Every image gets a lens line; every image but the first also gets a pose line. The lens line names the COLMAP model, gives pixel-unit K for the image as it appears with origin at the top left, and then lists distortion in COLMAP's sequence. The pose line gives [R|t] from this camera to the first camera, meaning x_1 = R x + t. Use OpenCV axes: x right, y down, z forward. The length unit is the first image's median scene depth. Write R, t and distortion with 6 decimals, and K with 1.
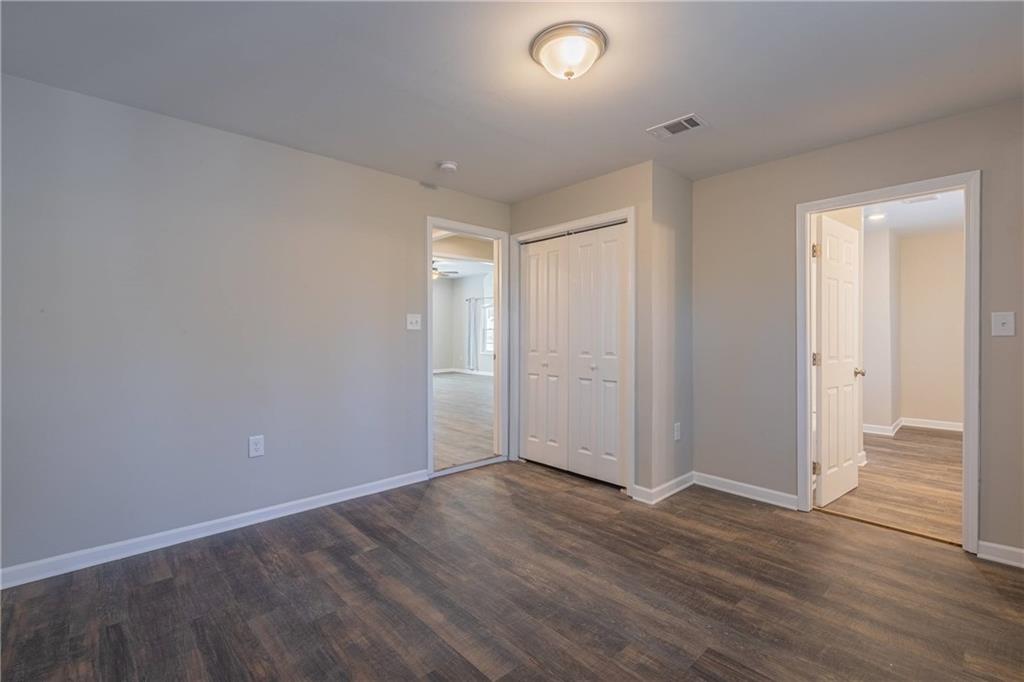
lens RADIAL K [[464.3, 0, 514.0], [0, 464.3, 340.4], [0, 0, 1]] dist [0.001128, -0.000179]
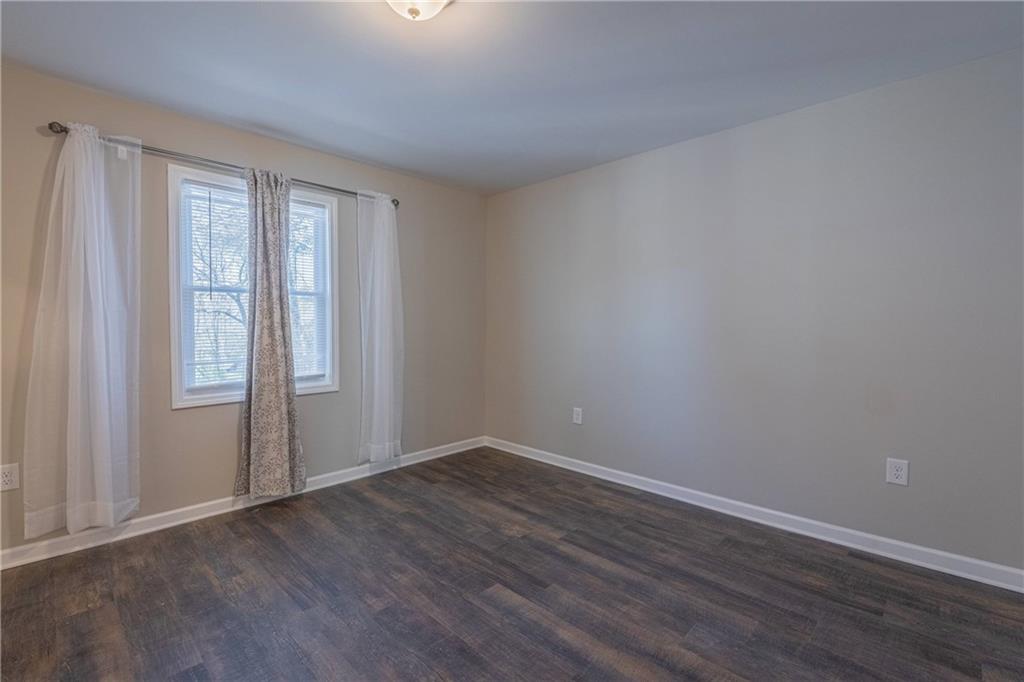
lens RADIAL K [[452.2, 0, 511.0], [0, 452.2, 336.6], [0, 0, 1]] dist [0.001132, -0.000180]
pose [[-0.998944, 0.000589, -0.045930, -0.019406], [-0.000664, 0.999628, 0.027263, -0.013017], [0.045929, 0.027265, -0.998573, 1.992700]]
